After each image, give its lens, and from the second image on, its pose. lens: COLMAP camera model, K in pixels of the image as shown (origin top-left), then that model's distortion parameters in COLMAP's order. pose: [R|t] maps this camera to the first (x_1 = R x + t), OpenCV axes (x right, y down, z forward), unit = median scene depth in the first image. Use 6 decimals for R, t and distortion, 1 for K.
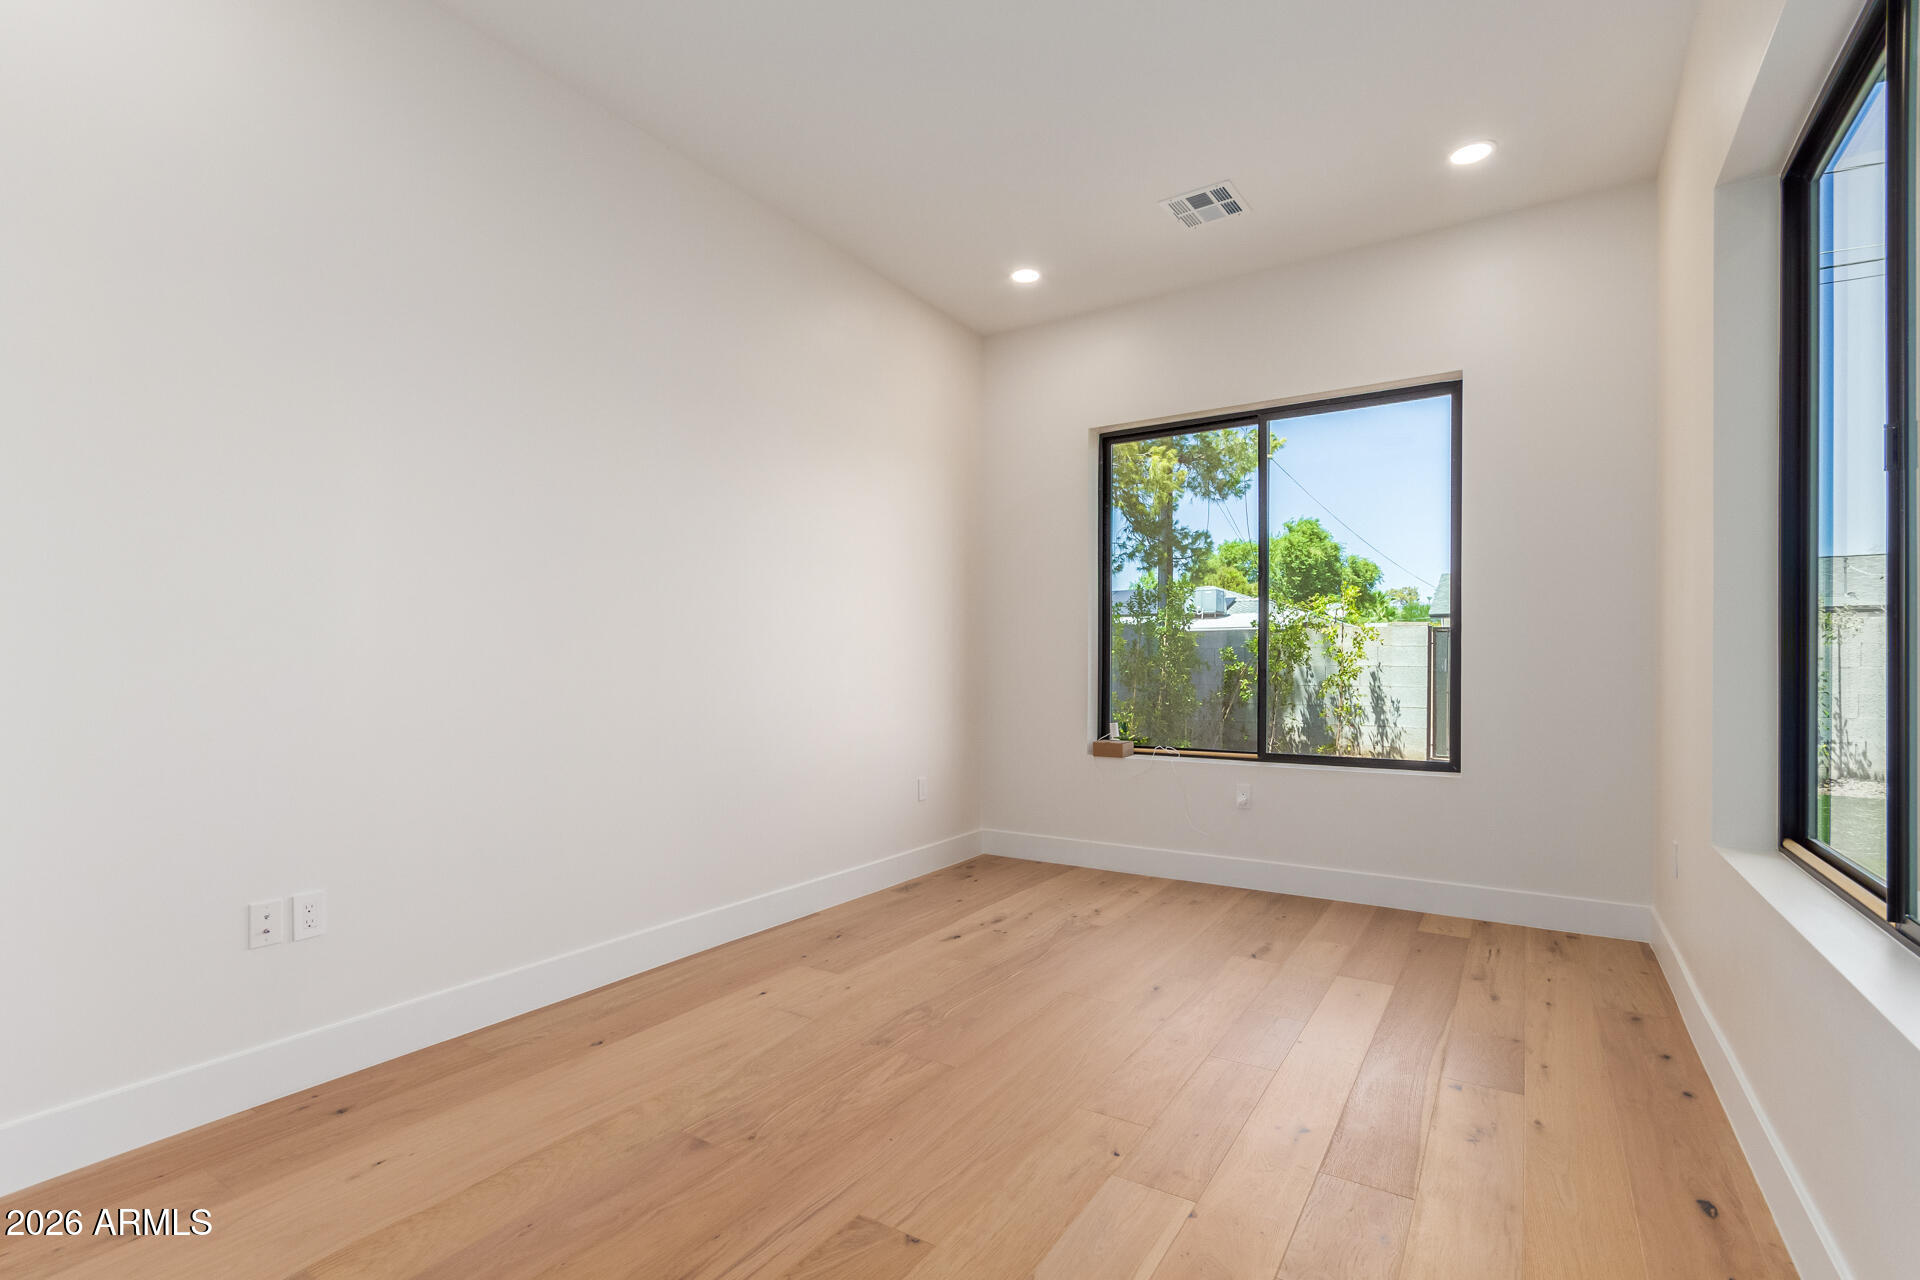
lens RADIAL K [[880.8, 0, 965.5], [0, 880.8, 651.7], [0, 0, 1]] dist [0.000496, 0.001696]
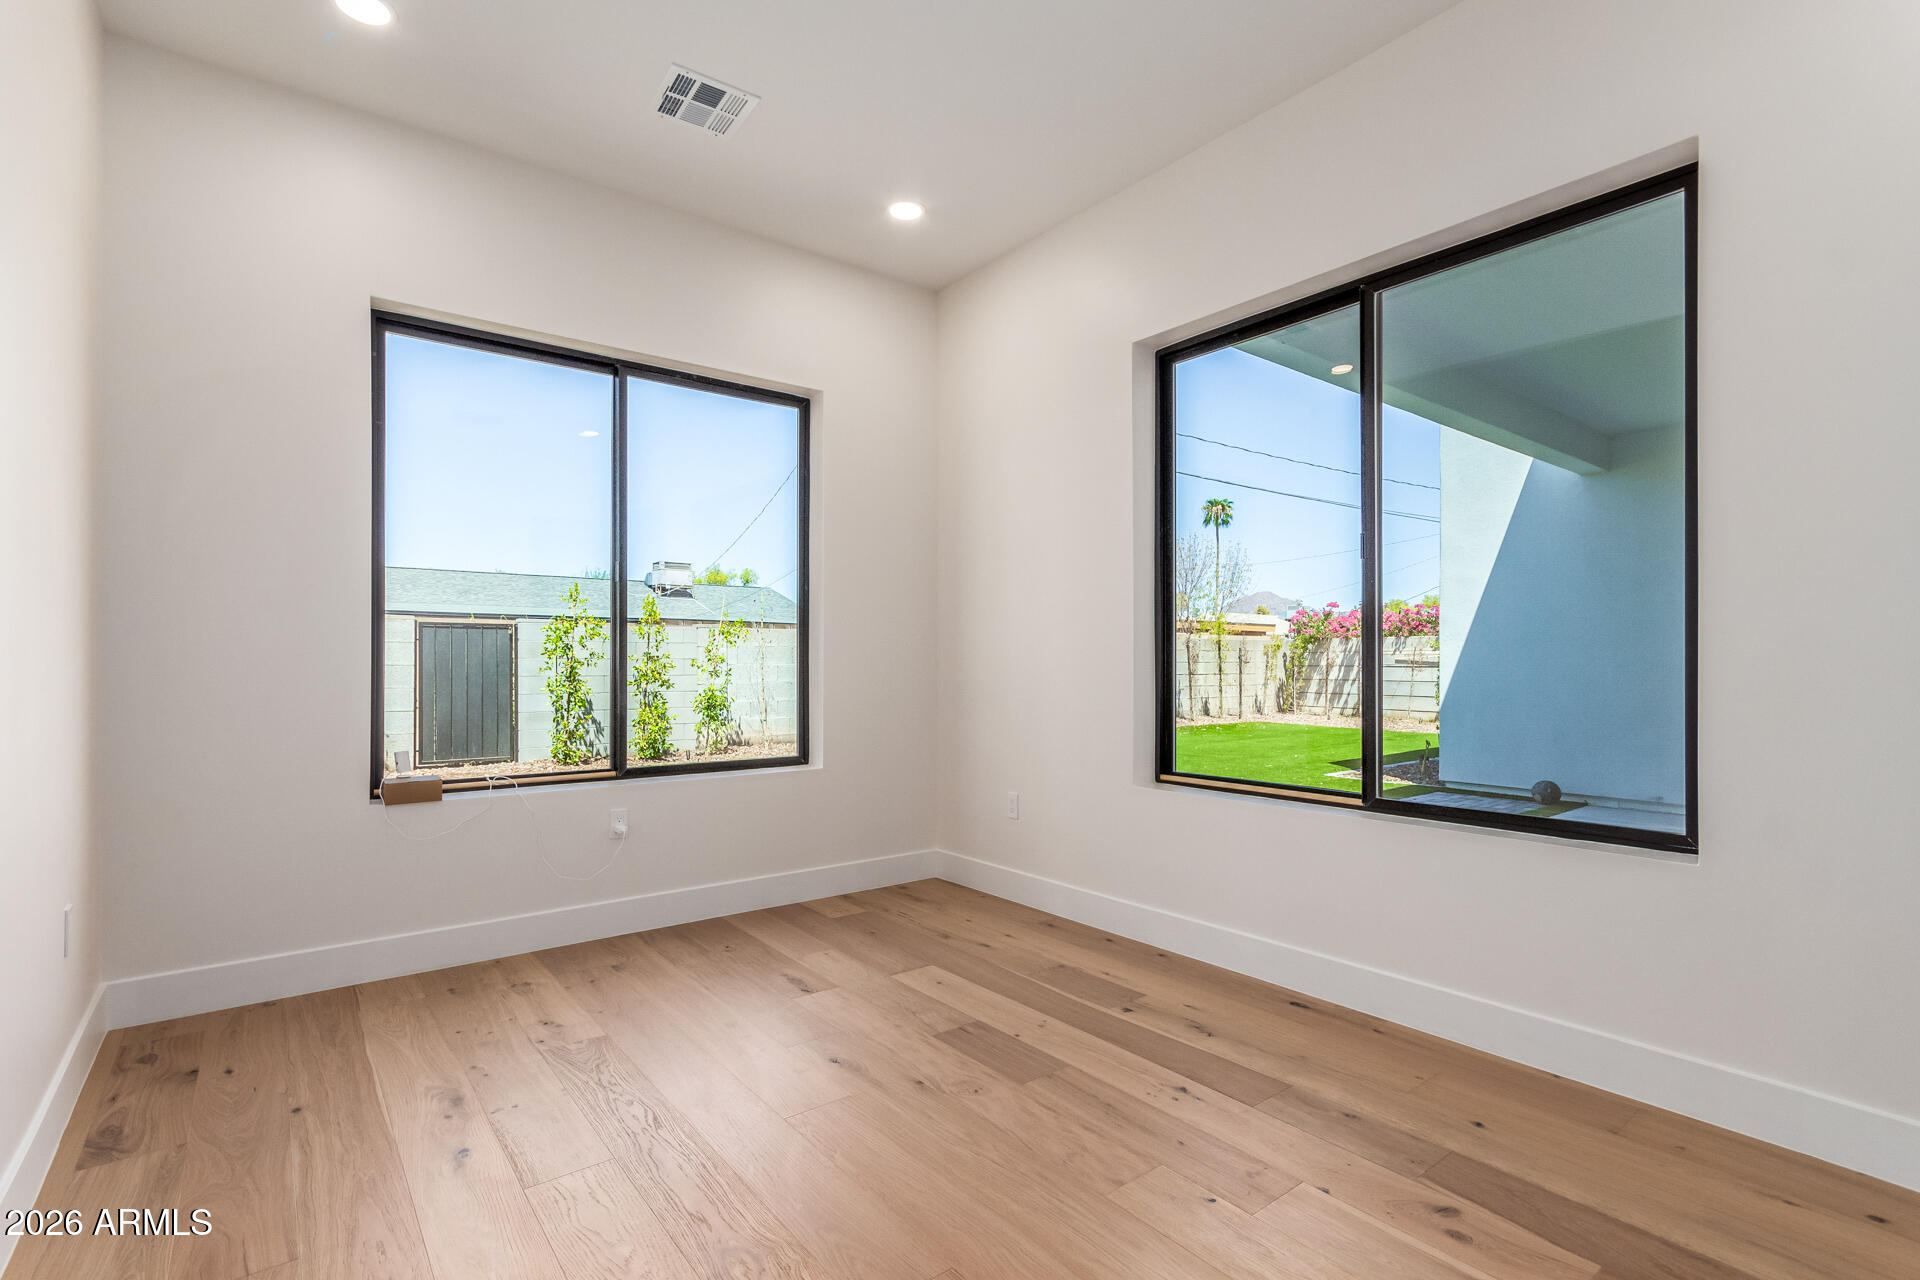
lens RADIAL K [[880.8, 0, 965.5], [0, 880.8, 651.7], [0, 0, 1]] dist [0.000496, 0.001696]
pose [[0.339130, 0.010272, 0.940684, -0.383393], [-0.013329, 0.999892, -0.006113, 0.004419], [-0.940645, -0.010465, 0.339230, 0.456638]]
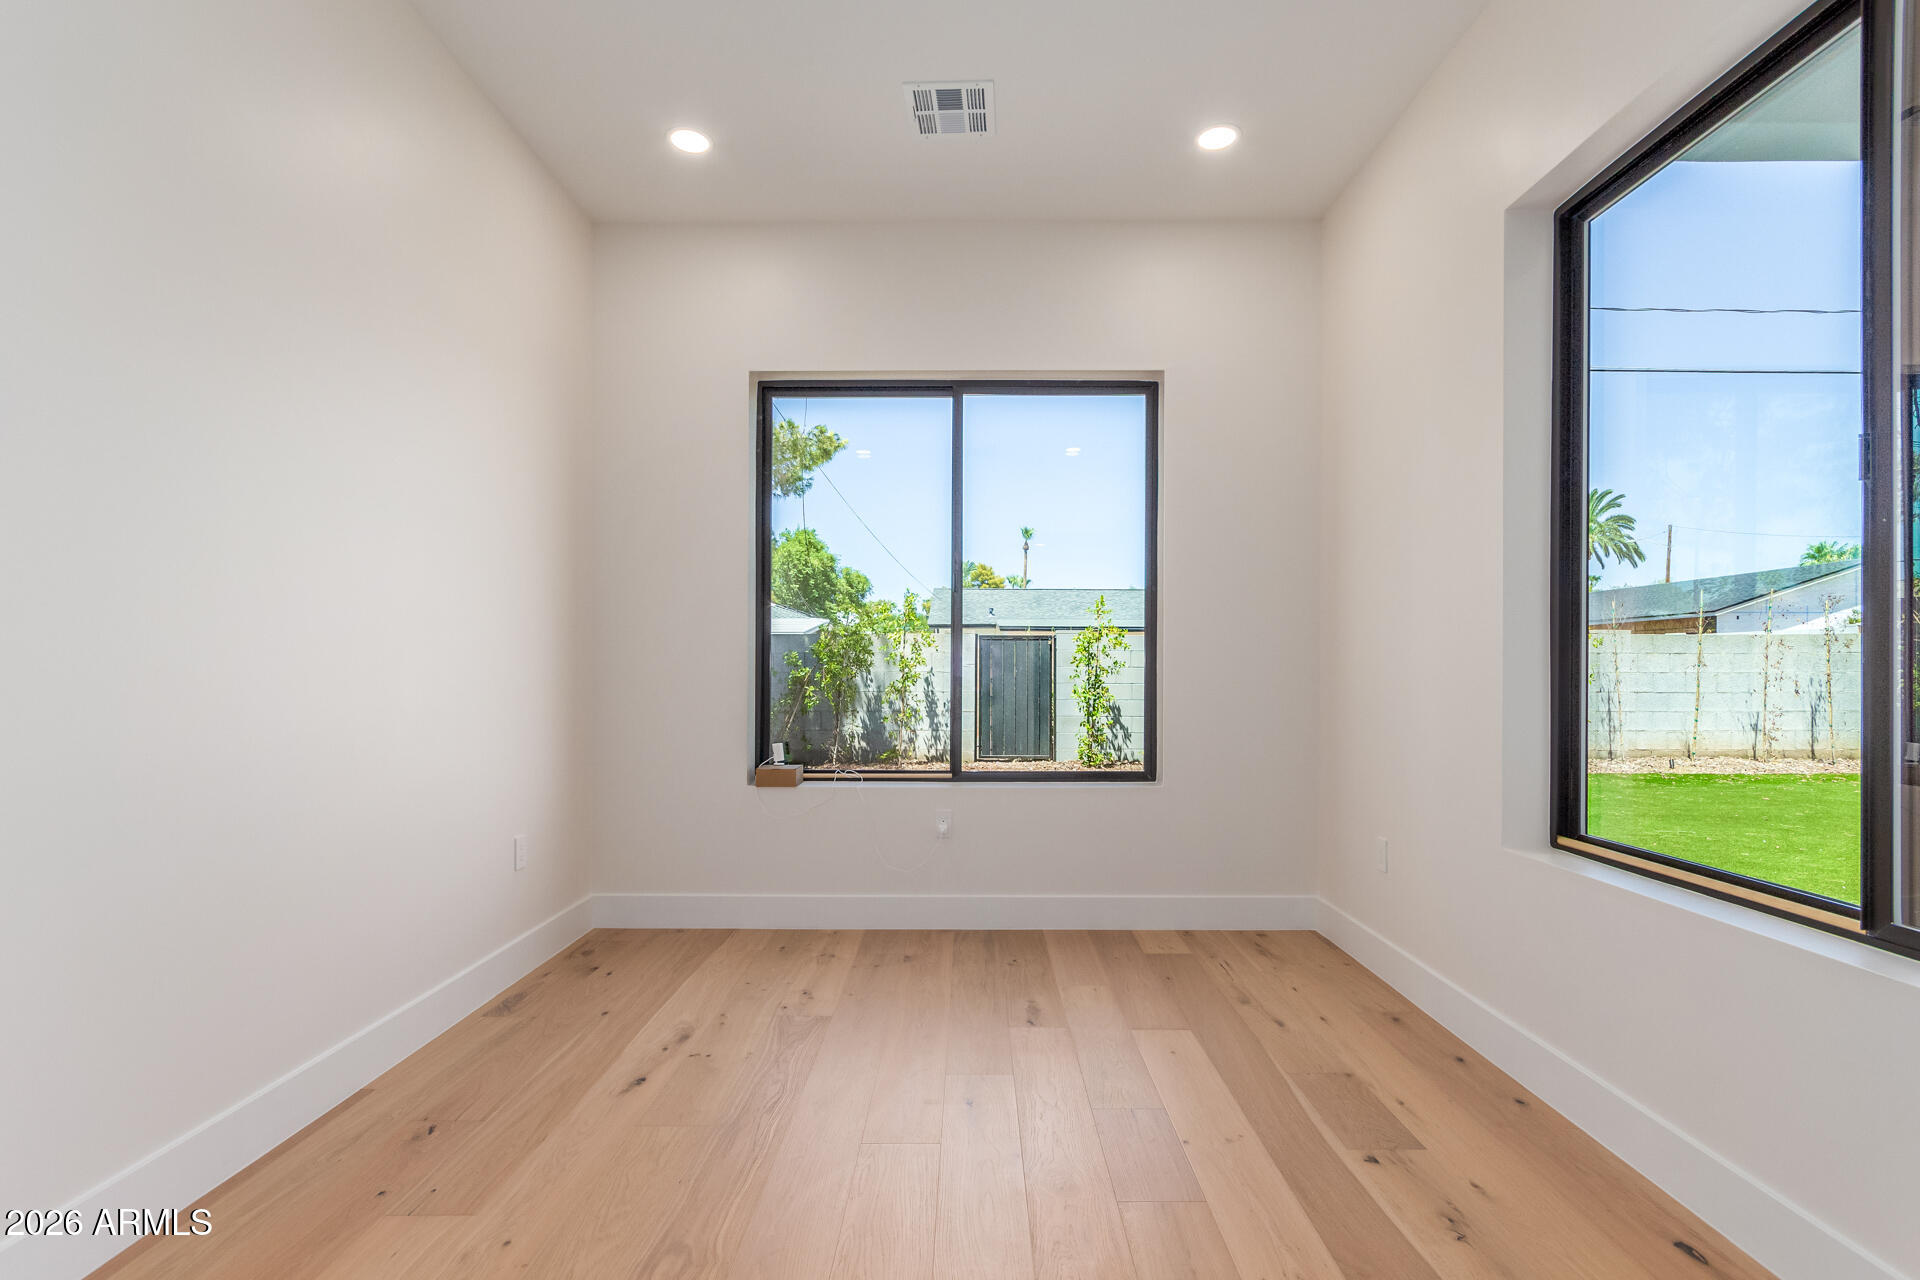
lens RADIAL K [[891.4, 0, 971.6], [0, 891.4, 662.2], [0, 0, 1]] dist [0.001124, 0.000870]
pose [[0.847405, 0.005627, 0.530917, -0.139242], [-0.008986, 0.999953, 0.003745, 0.003116], [-0.530871, -0.007944, 0.847415, 0.267134]]
